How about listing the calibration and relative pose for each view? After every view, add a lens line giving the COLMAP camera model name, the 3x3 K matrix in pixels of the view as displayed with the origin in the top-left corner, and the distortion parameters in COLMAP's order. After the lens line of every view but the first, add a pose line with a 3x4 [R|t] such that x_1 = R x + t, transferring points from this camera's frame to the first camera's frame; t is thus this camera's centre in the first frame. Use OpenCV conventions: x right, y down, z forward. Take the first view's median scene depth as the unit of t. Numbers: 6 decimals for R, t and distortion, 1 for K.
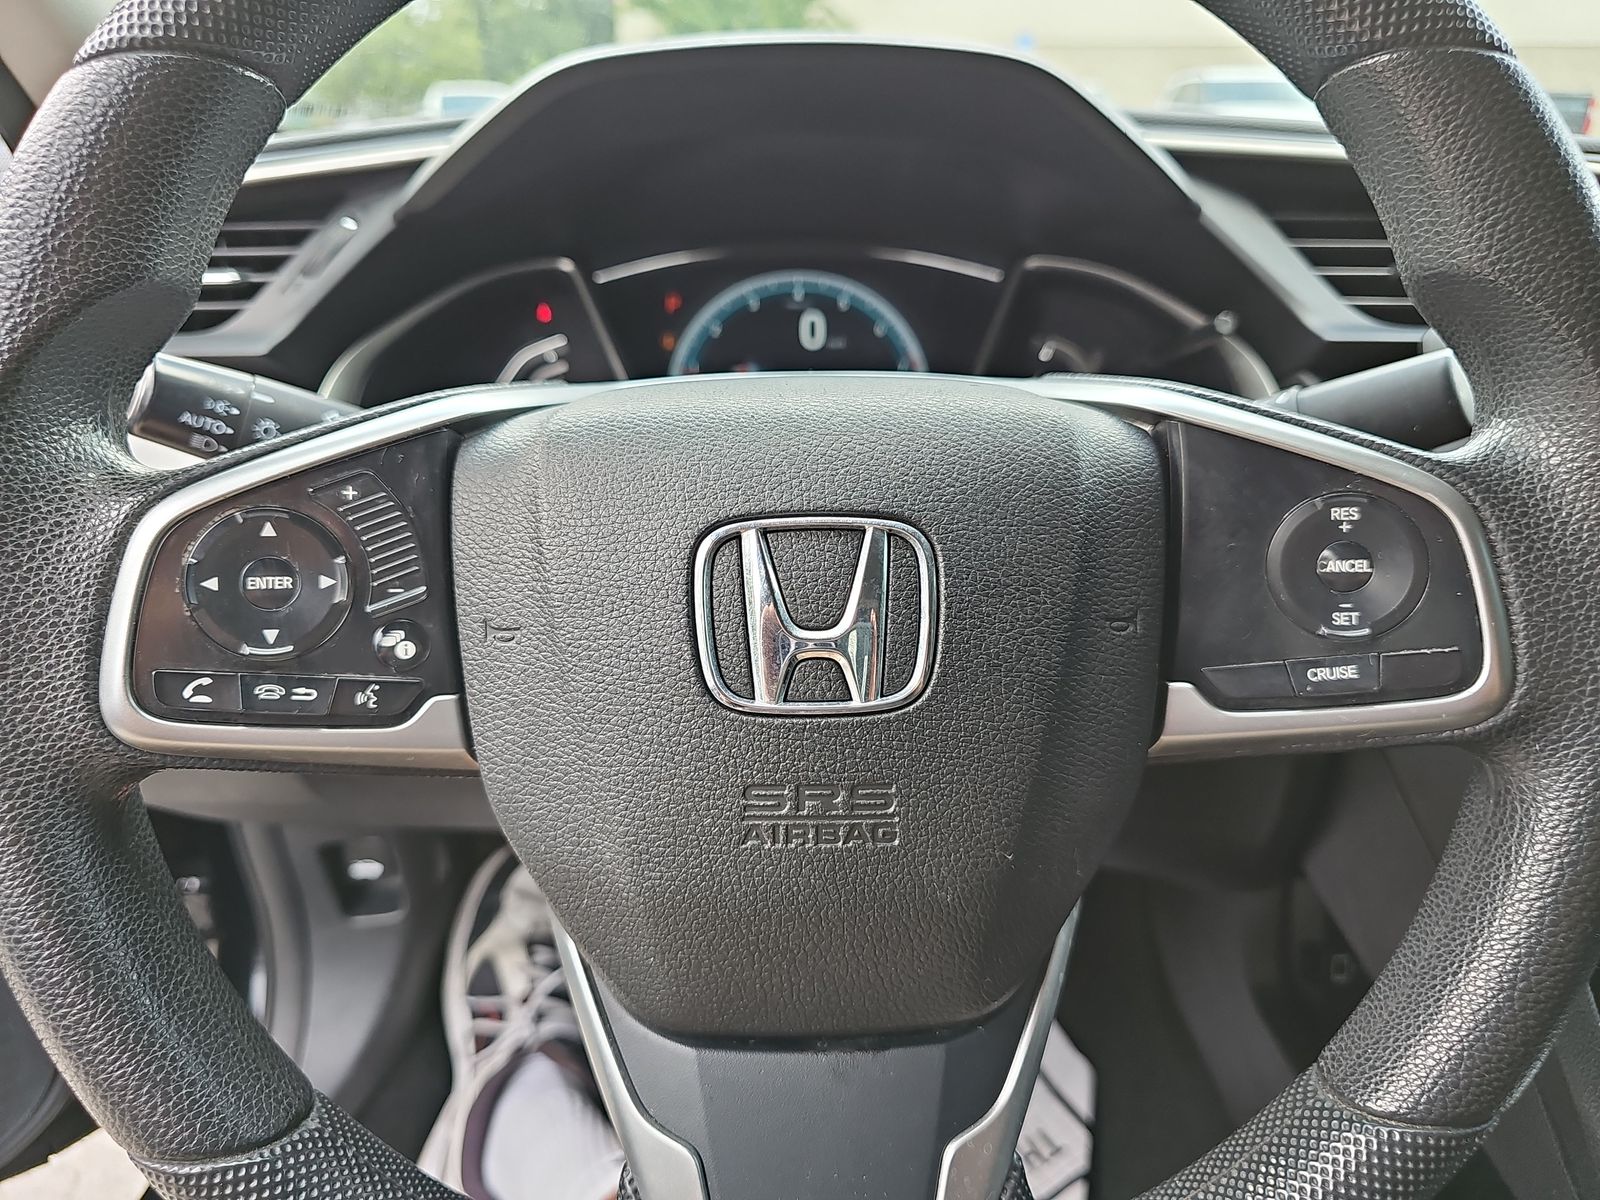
lens RADIAL K [[1105.2, 0, 800.0], [0, 1105.2, 600.0], [0, 0, 1]] dist [-0.007601, -0.004911]
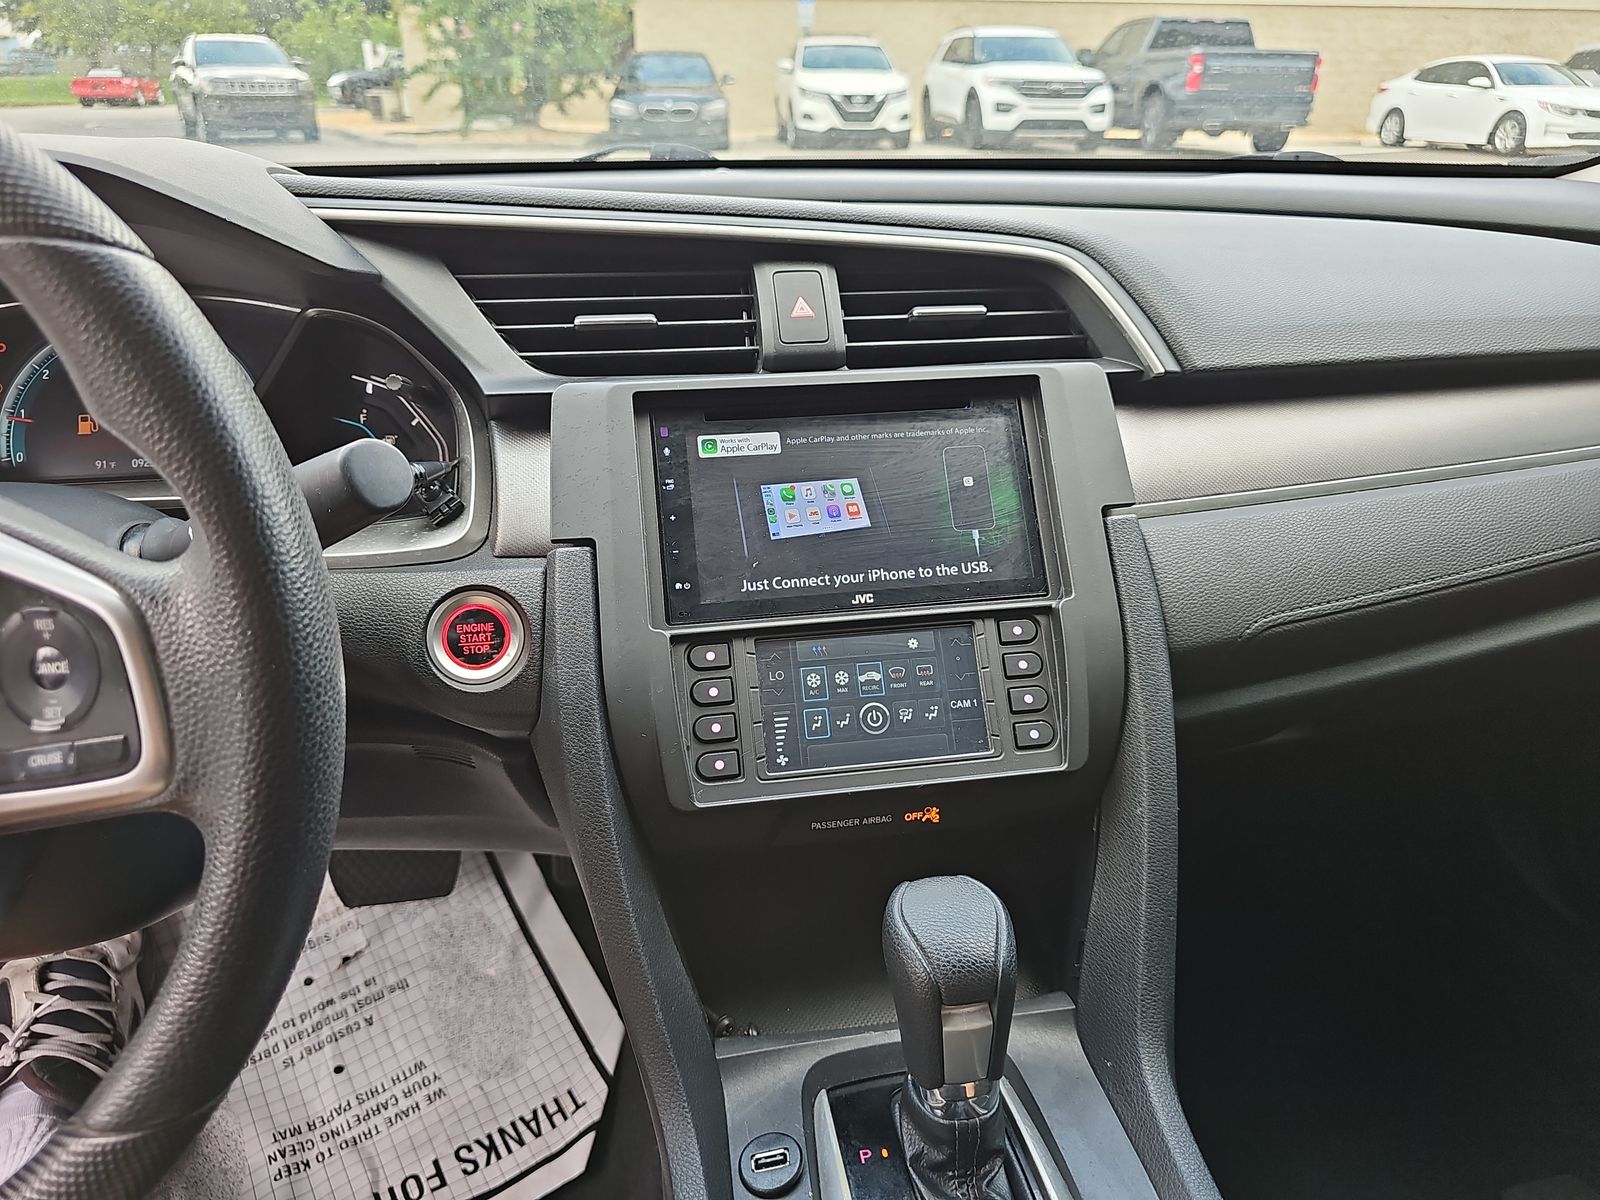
lens RADIAL K [[1105.2, 0, 800.0], [0, 1105.2, 600.0], [0, 0, 1]] dist [-0.007601, -0.004911]
pose [[0.980825, -0.057234, 0.186295, 1.066919], [0.049581, 0.997734, 0.045489, -0.117281], [-0.188476, -0.035380, 0.981440, -0.292284]]
